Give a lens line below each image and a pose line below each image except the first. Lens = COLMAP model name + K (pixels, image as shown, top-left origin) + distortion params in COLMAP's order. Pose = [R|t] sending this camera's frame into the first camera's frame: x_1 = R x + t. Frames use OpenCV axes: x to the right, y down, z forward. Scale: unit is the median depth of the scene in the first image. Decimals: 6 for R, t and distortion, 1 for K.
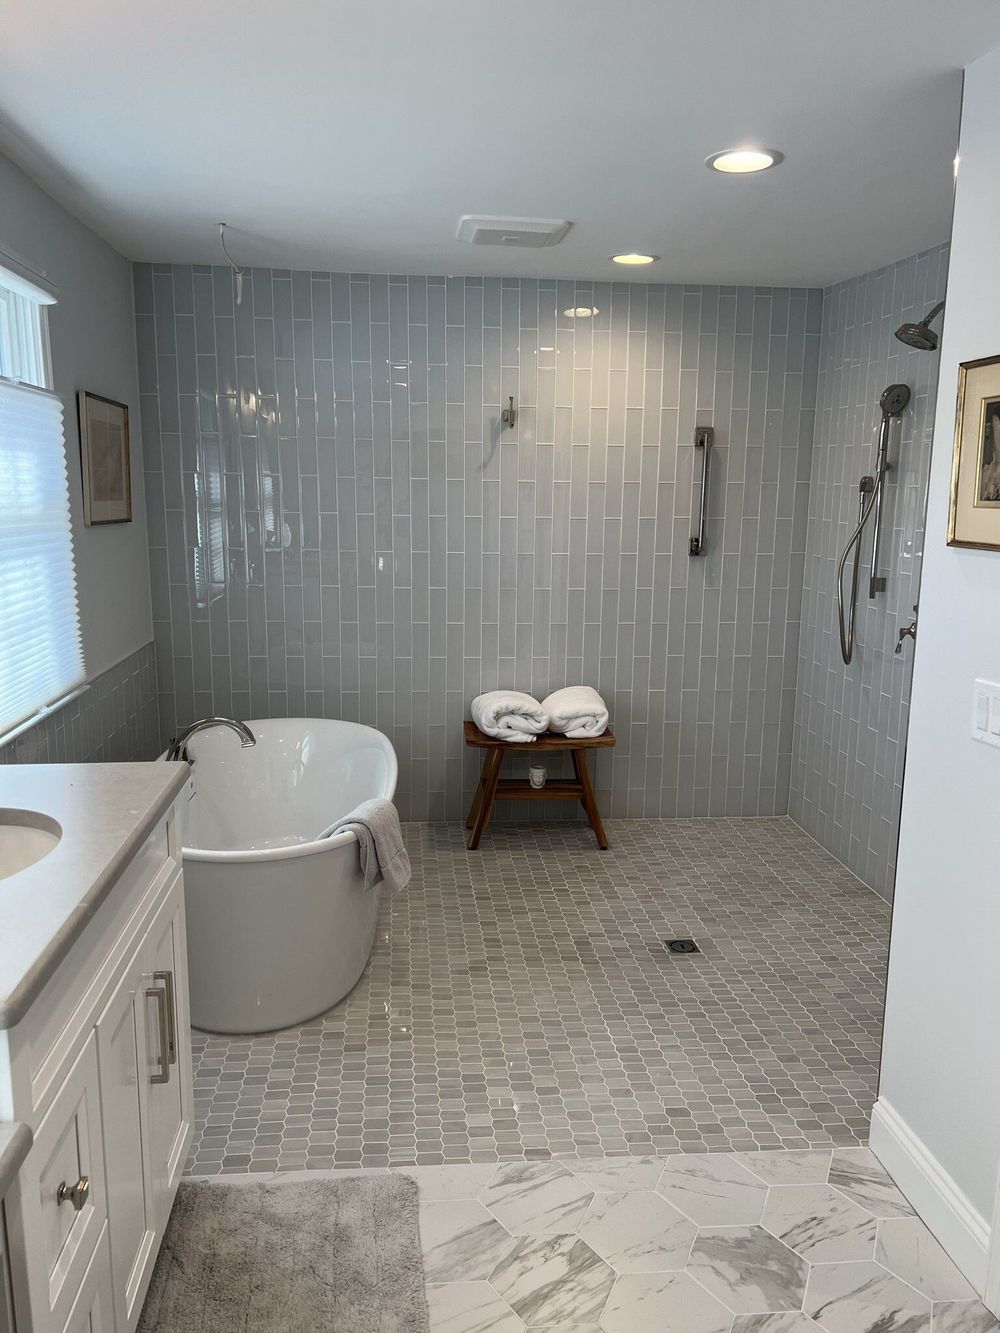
lens RADIAL K [[999.2, 0, 503.3], [0, 999.2, 666.6], [0, 0, 1]] dist [0.052809, -0.050532]
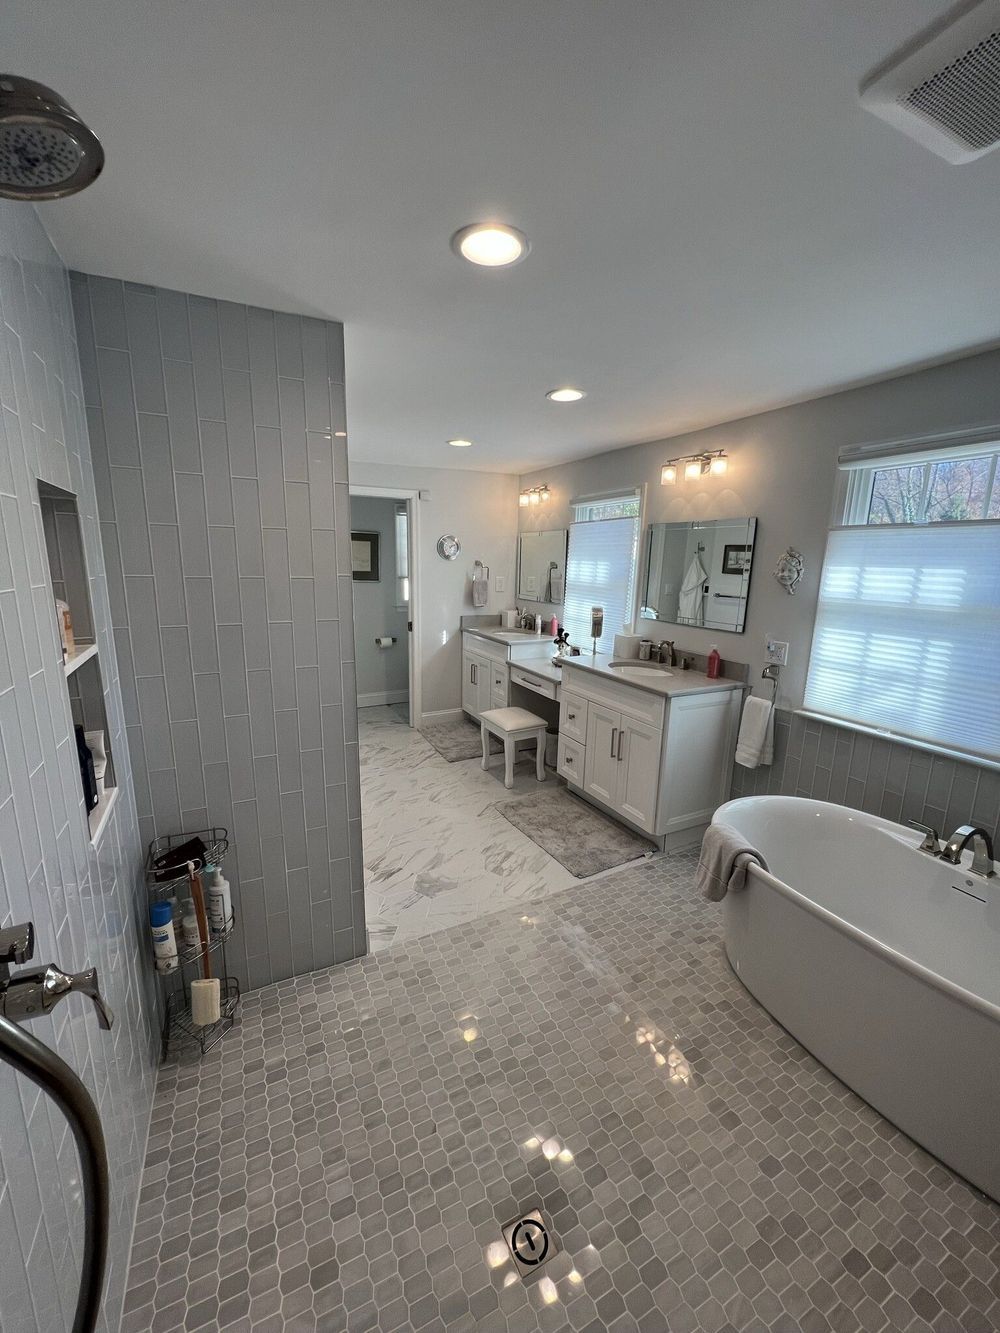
lens RADIAL K [[531.0, 0, 497.2], [0, 531.0, 670.1], [0, 0, 1]] dist [0.000390, -0.000160]
pose [[-0.937506, 0.044918, -0.345057, 0.340573], [-0.086266, 0.930674, 0.355533, -0.249397], [0.337106, 0.363081, -0.868638, 1.283158]]
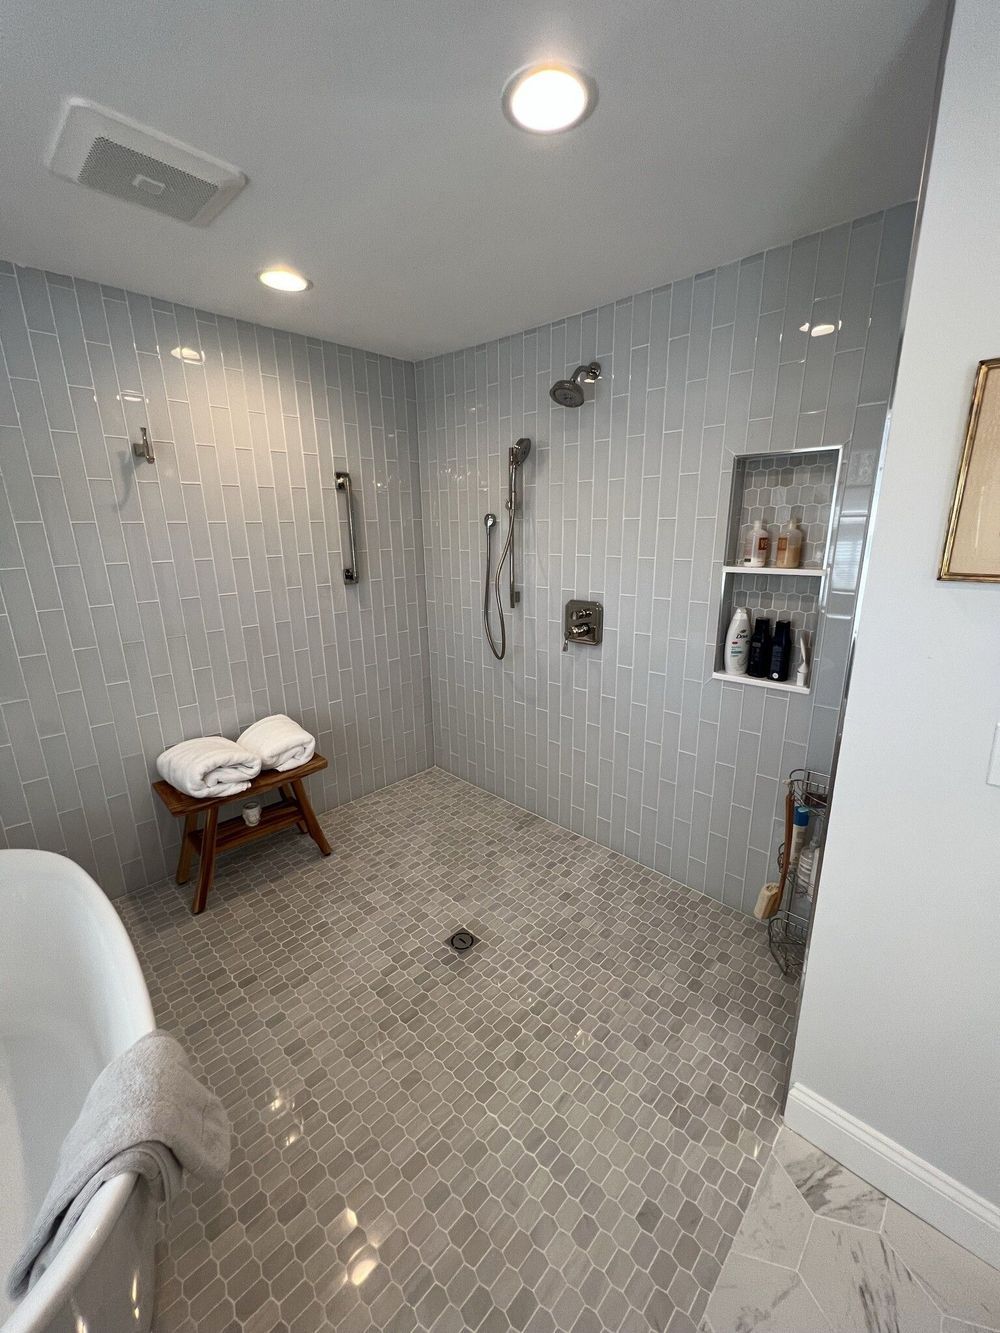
lens RADIAL K [[531.0, 0, 500.6], [0, 531.0, 666.1], [0, 0, 1]] dist [0.000390, -0.000160]
pose [[0.765769, -0.188810, 0.614776, -0.104682], [0.137903, 0.981905, 0.129789, -0.102932], [-0.628157, -0.014609, 0.777950, 0.565690]]
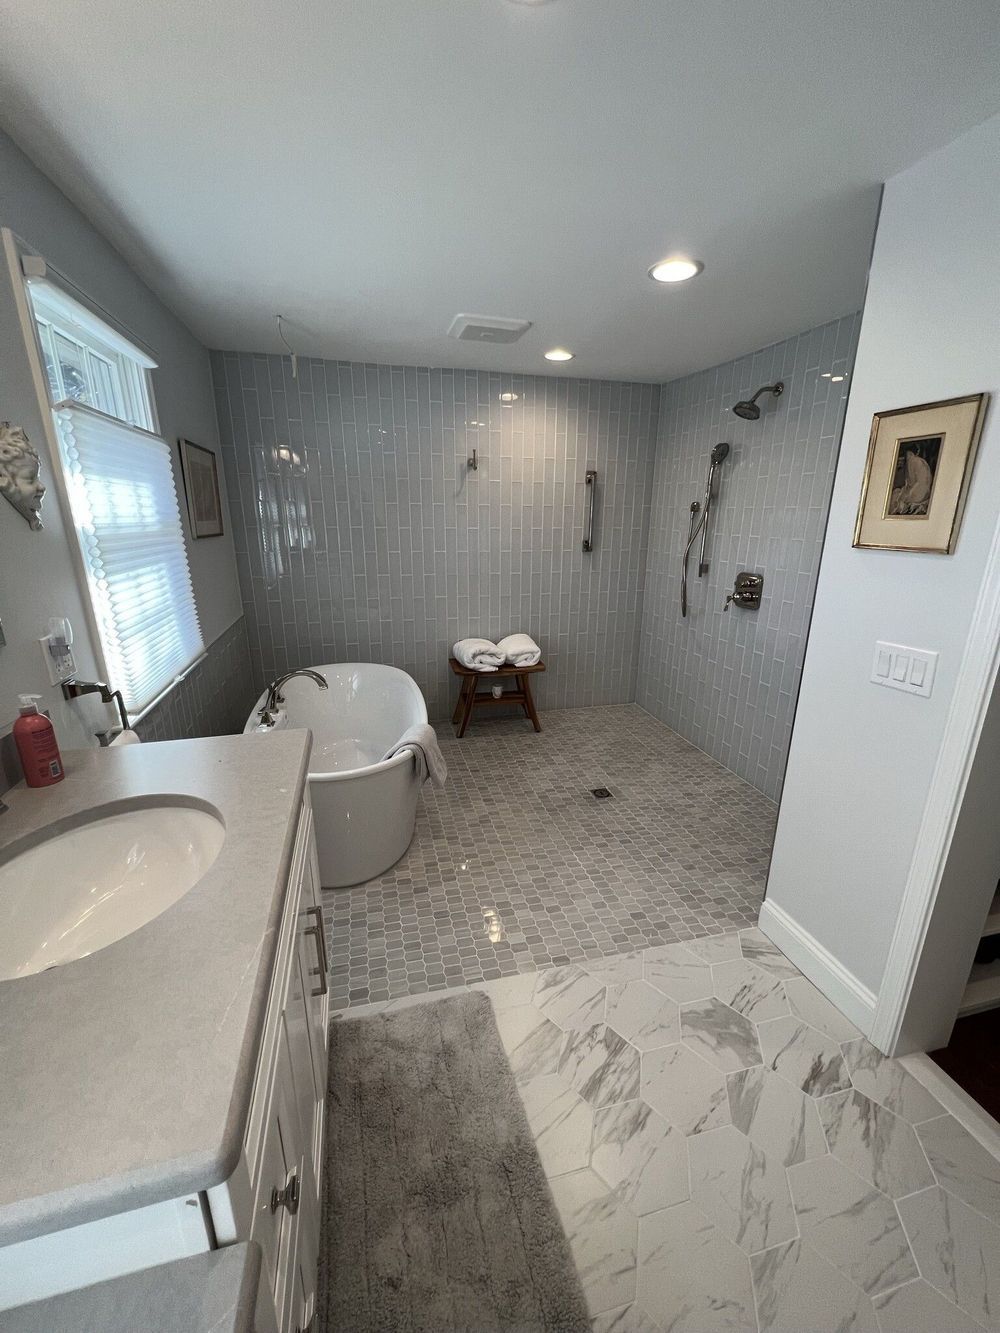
lens RADIAL K [[531.0, 0, 500.9], [0, 531.0, 665.7], [0, 0, 1]] dist [0.000390, -0.000160]
pose [[0.989178, -0.046188, 0.139263, -0.106974], [0.031318, 0.993751, 0.107134, -0.031921], [-0.143341, -0.101613, 0.984443, 0.202384]]
